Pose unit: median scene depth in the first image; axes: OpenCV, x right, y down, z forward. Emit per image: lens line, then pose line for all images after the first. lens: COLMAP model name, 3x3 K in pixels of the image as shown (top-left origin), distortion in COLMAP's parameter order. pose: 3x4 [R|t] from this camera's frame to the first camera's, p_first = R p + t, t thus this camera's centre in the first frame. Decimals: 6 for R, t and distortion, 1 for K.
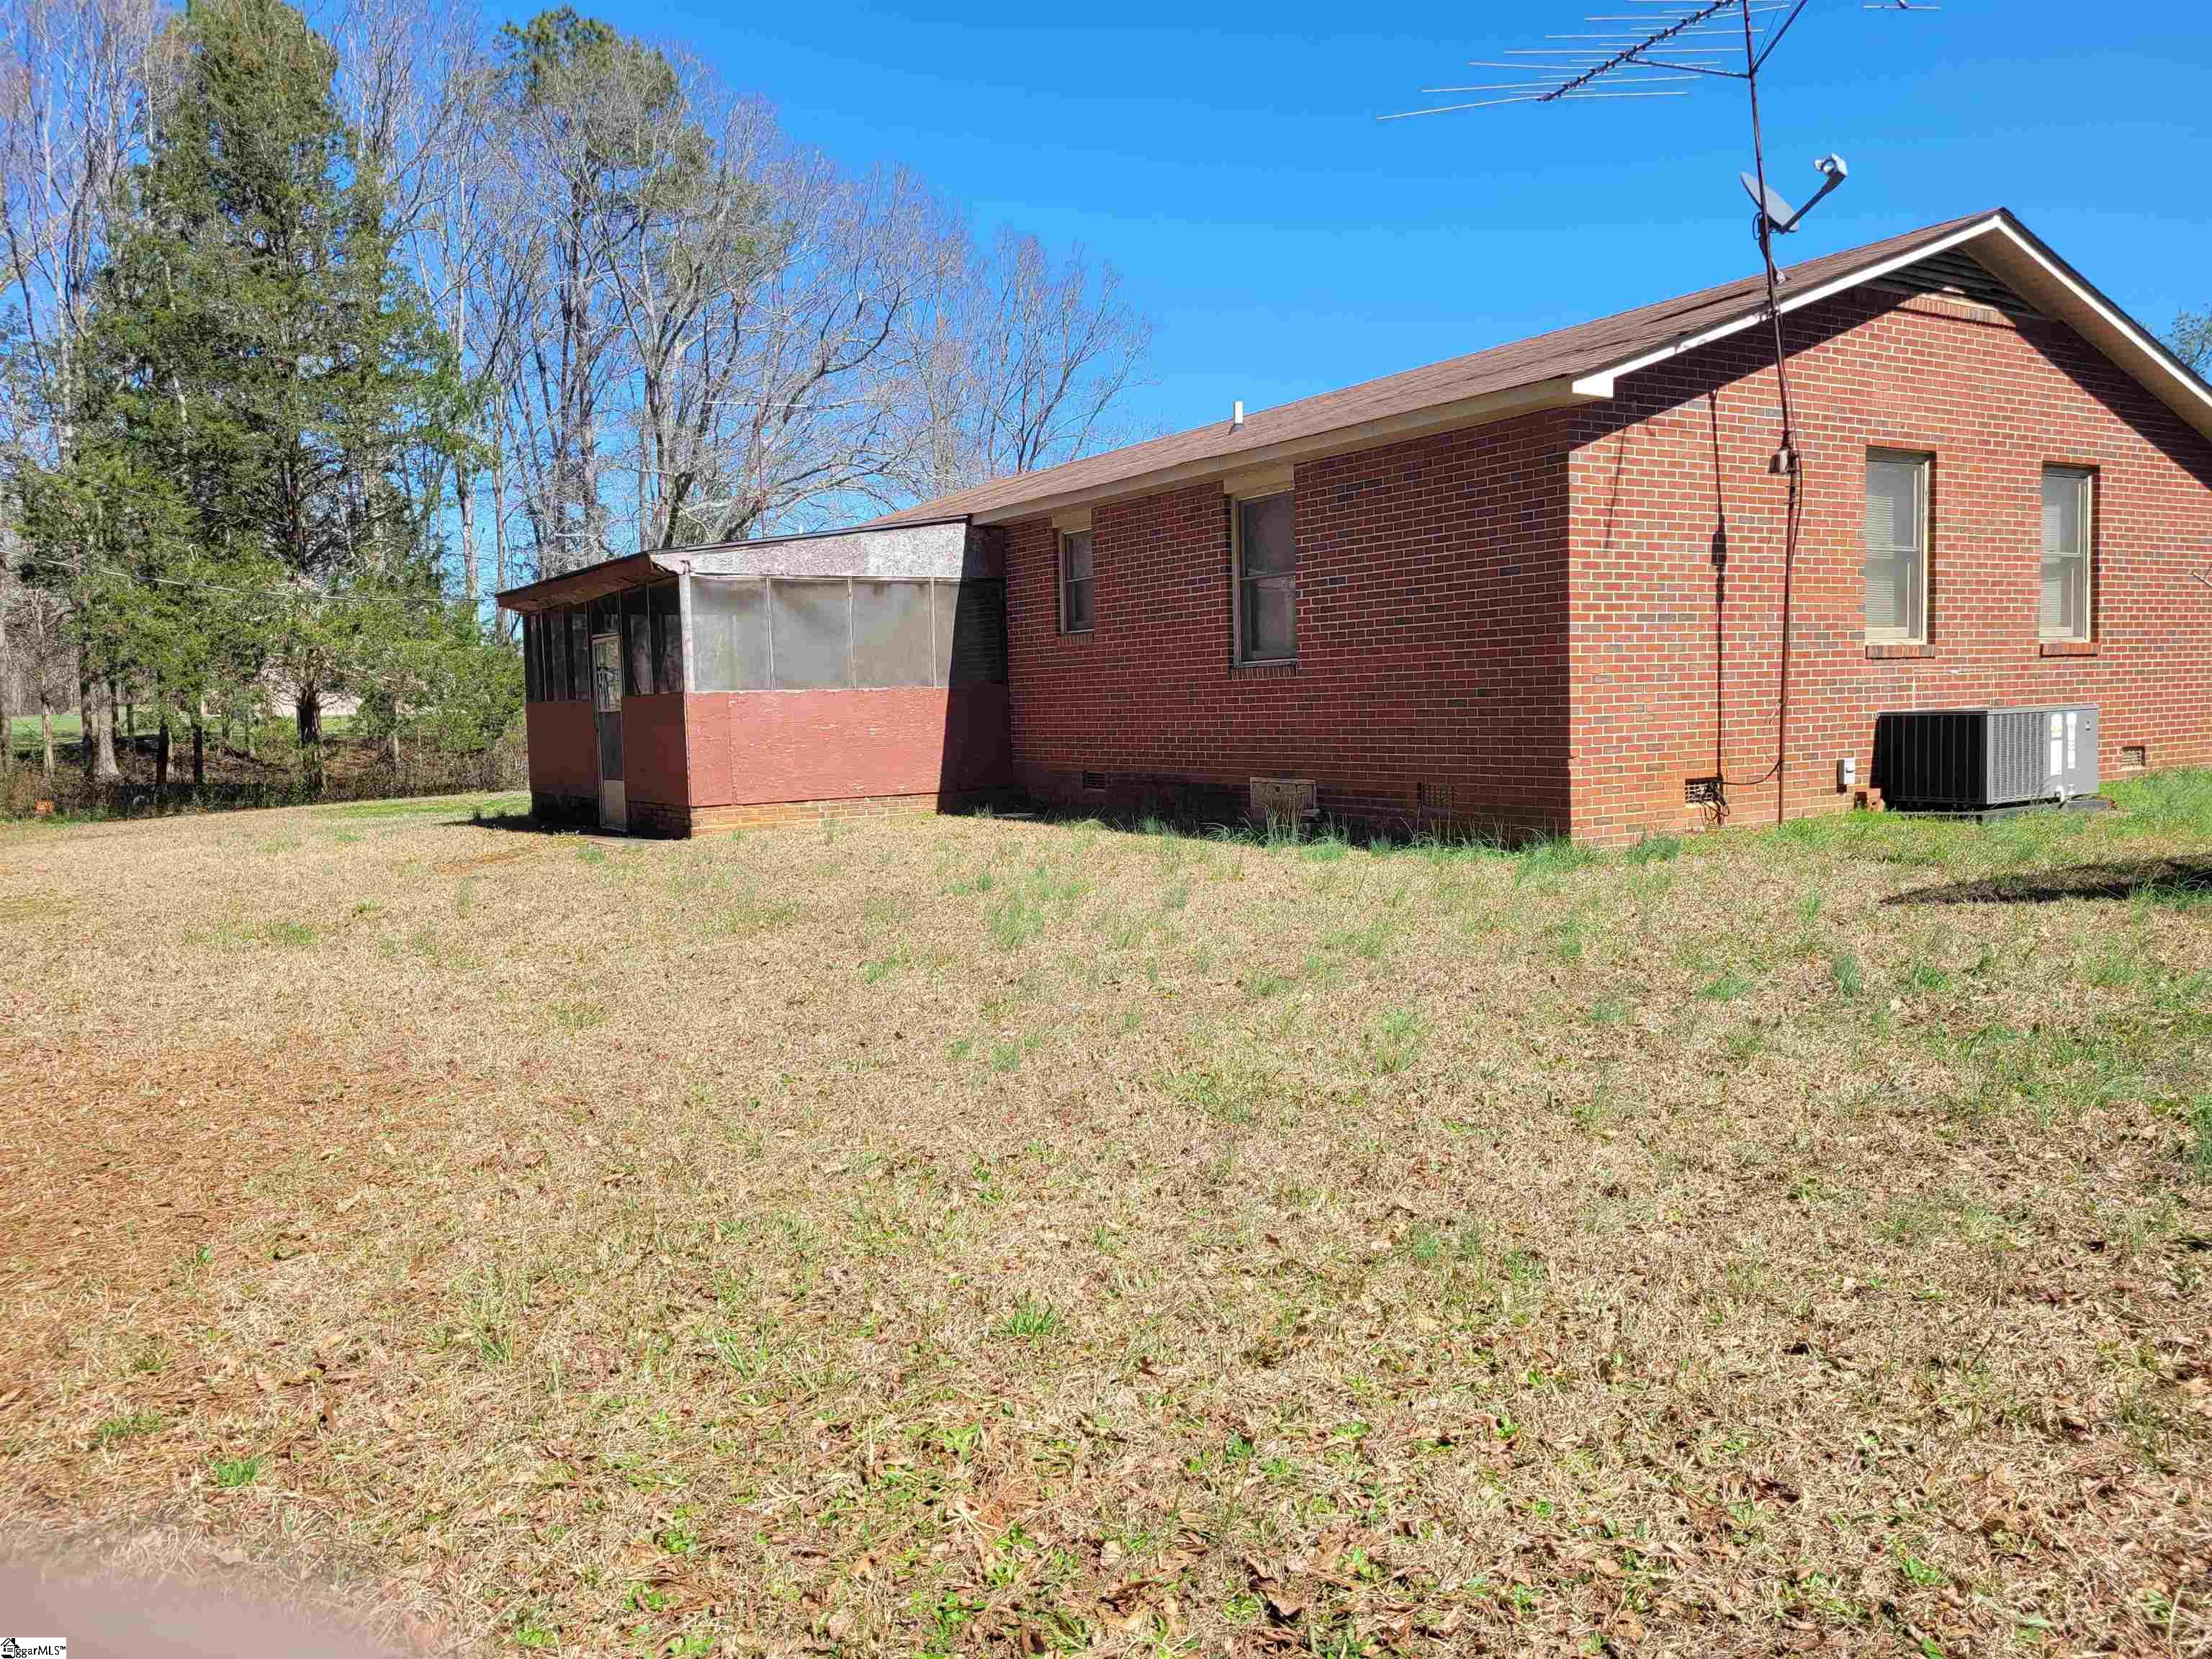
lens RADIAL K [[1676.2, 0, 1101.6], [0, 1676.2, 800.7], [0, 0, 1]] dist [0.047060, -0.002647]
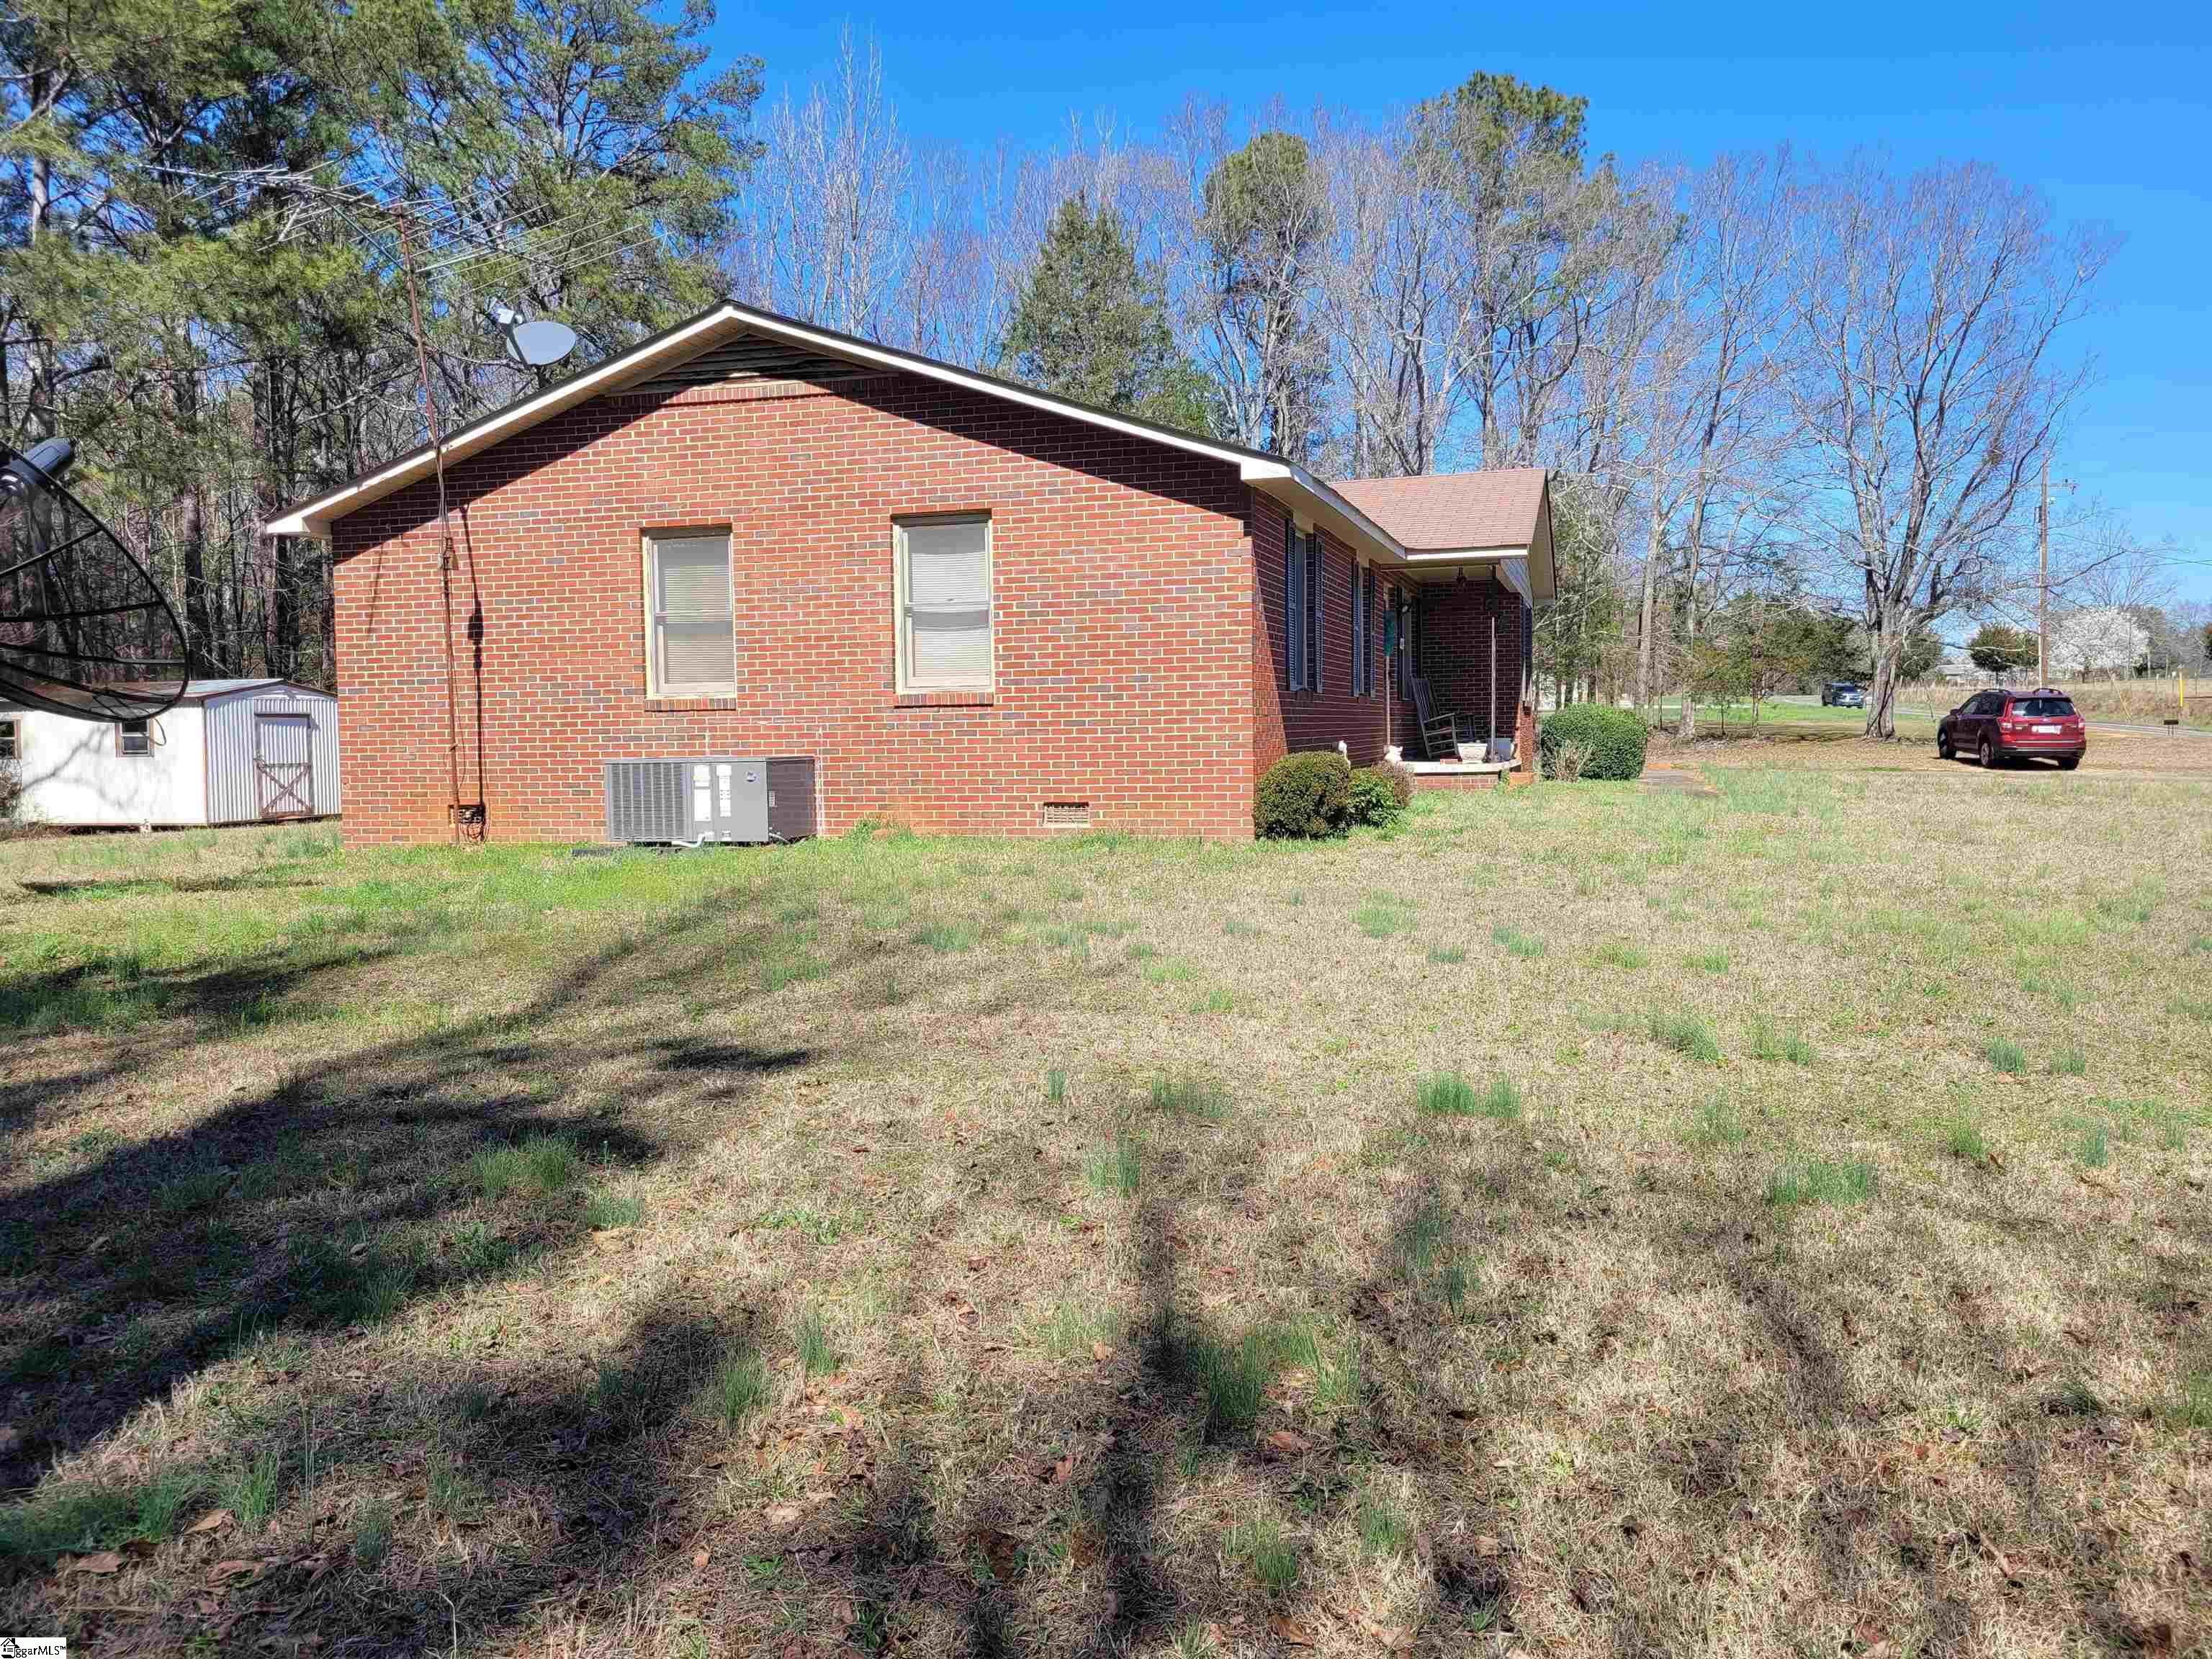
lens RADIAL K [[1676.2, 0, 1101.6], [0, 1676.2, 800.7], [0, 0, 1]] dist [0.047060, -0.002647]
pose [[0.647652, 0.051663, -0.760183, 1.645786], [-0.045238, 0.998546, 0.029321, -0.076060], [0.760592, 0.015400, 0.649047, 0.528271]]
